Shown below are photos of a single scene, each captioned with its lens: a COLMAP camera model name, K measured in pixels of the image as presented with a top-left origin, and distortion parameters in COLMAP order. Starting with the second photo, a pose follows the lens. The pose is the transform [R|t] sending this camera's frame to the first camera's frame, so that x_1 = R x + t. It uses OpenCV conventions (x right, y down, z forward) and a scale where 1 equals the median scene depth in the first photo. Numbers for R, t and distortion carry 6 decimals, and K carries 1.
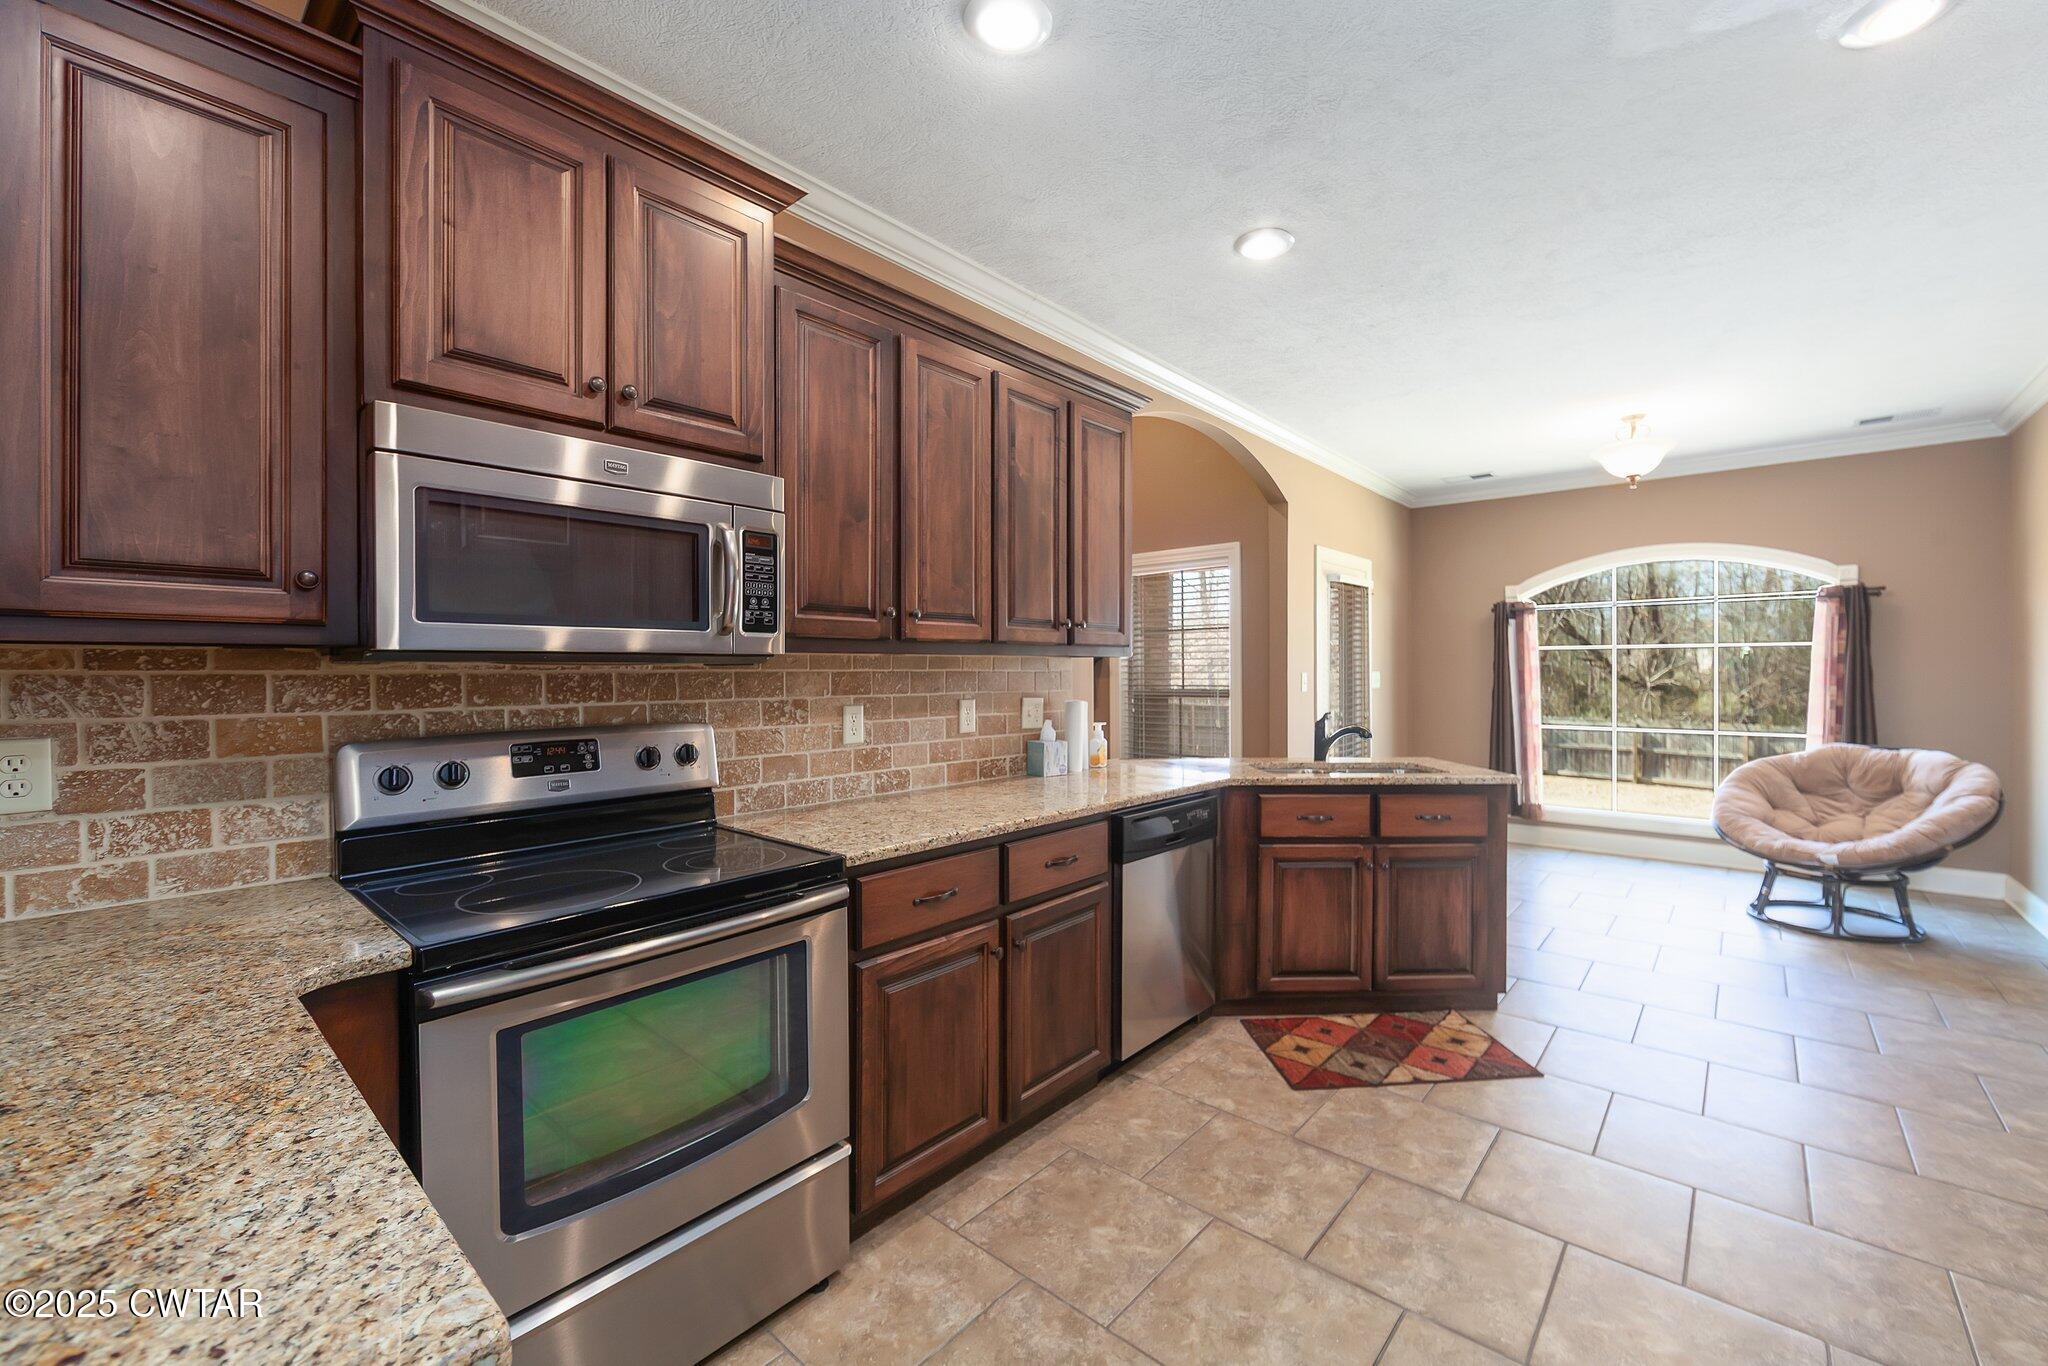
lens RADIAL K [[829.5, 0, 1043.9], [0, 829.5, 676.1], [0, 0, 1]] dist [-0.002453, -0.001006]
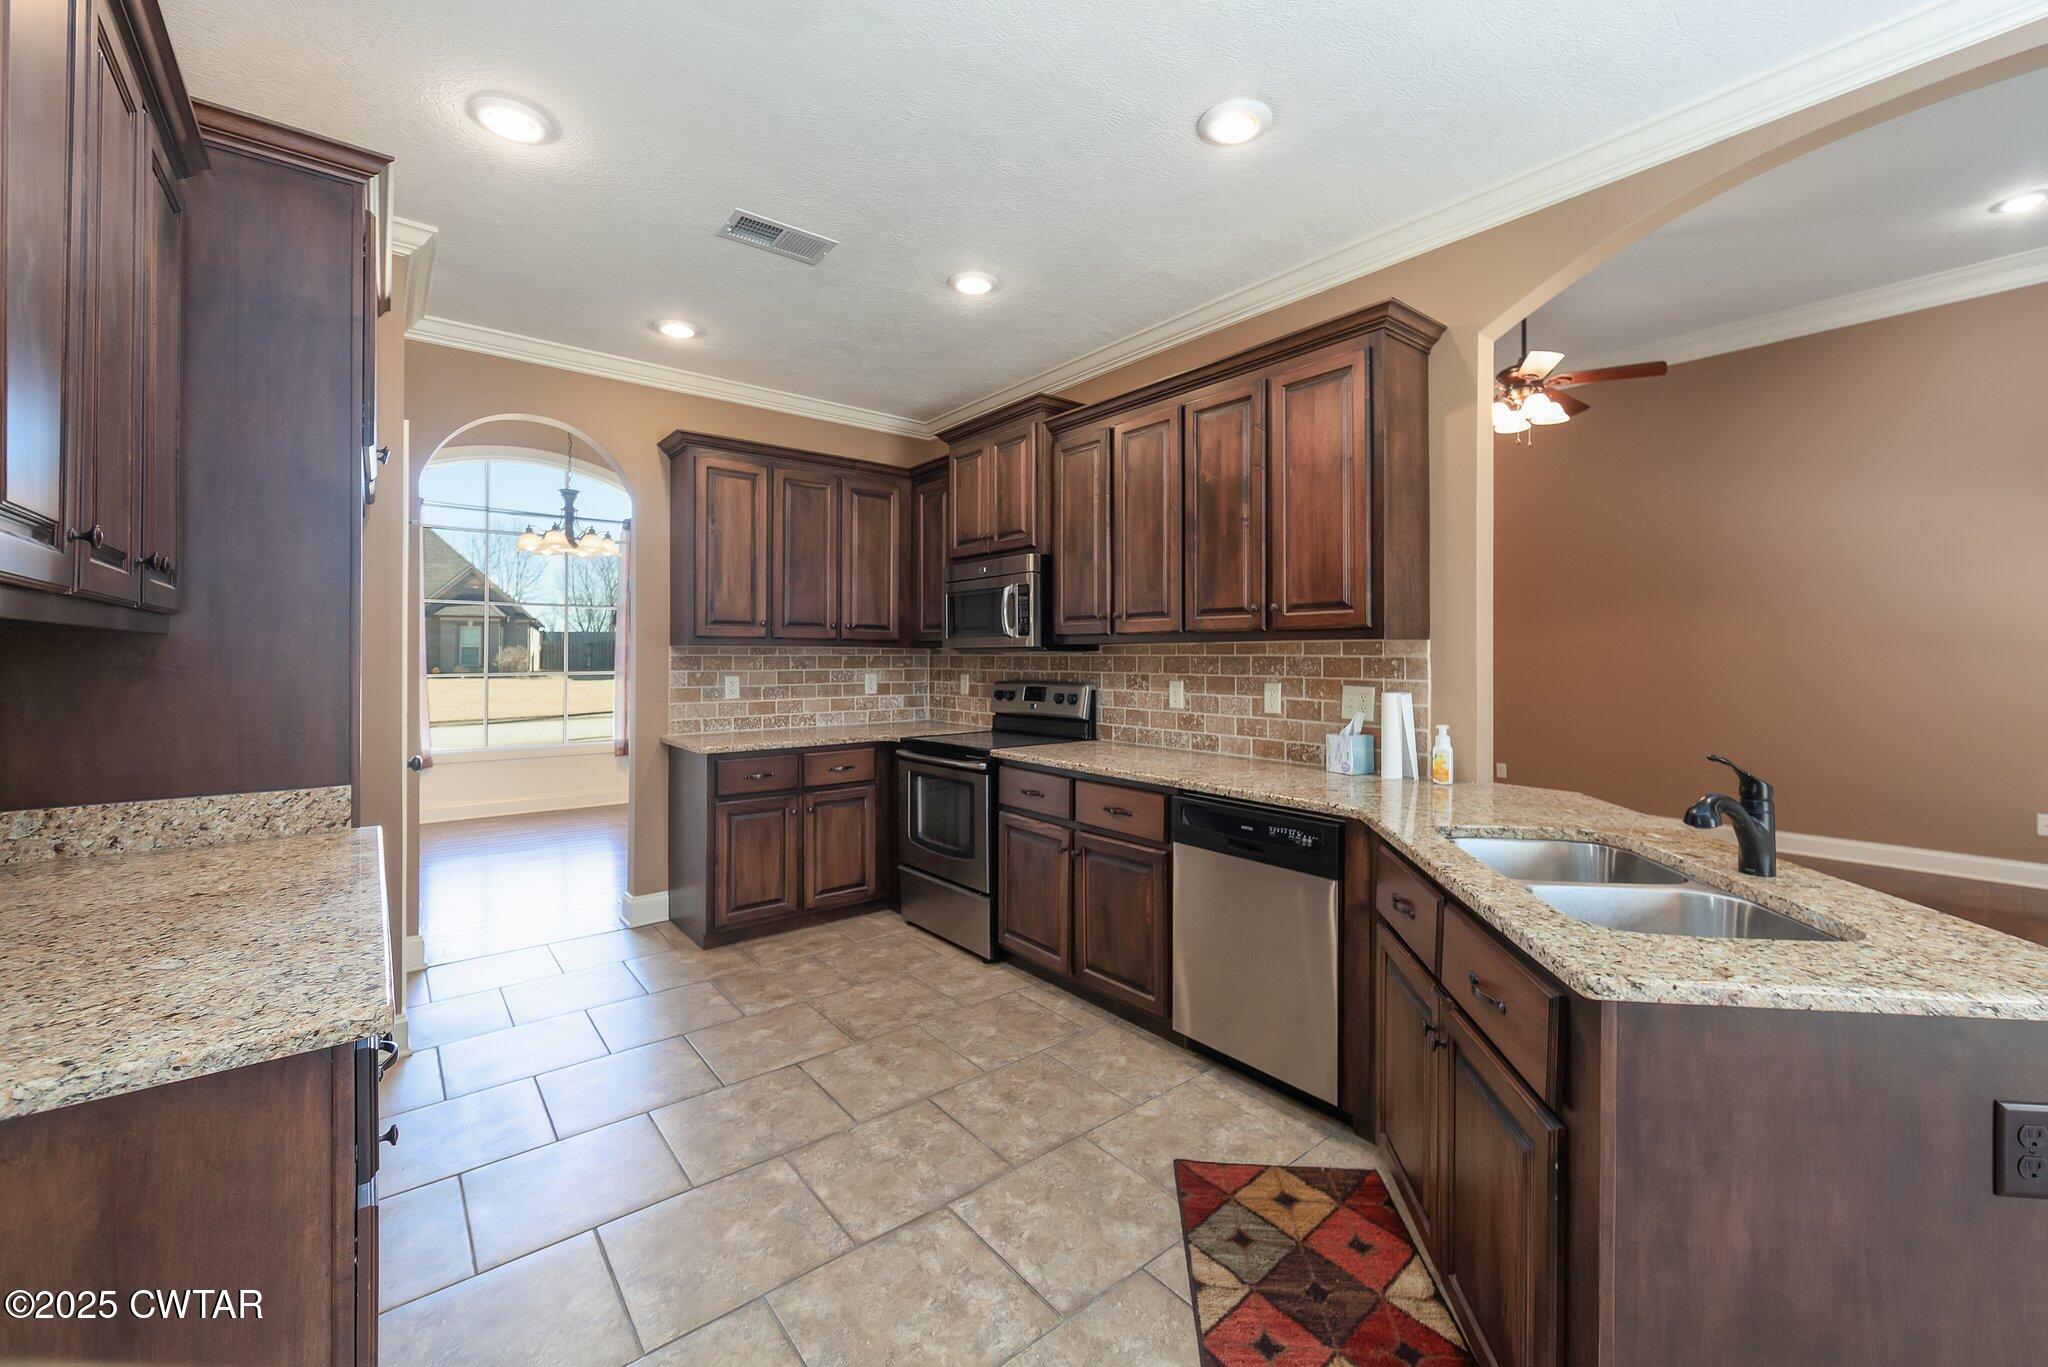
lens RADIAL K [[829.5, 0, 1058.8], [0, 829.5, 656.8], [0, 0, 1]] dist [-0.002453, -0.001006]
pose [[-0.171892, 0.004694, -0.985105, 1.177676], [-0.005936, 0.999966, 0.005801, -0.011245], [0.985098, 0.006845, -0.171858, 1.062271]]
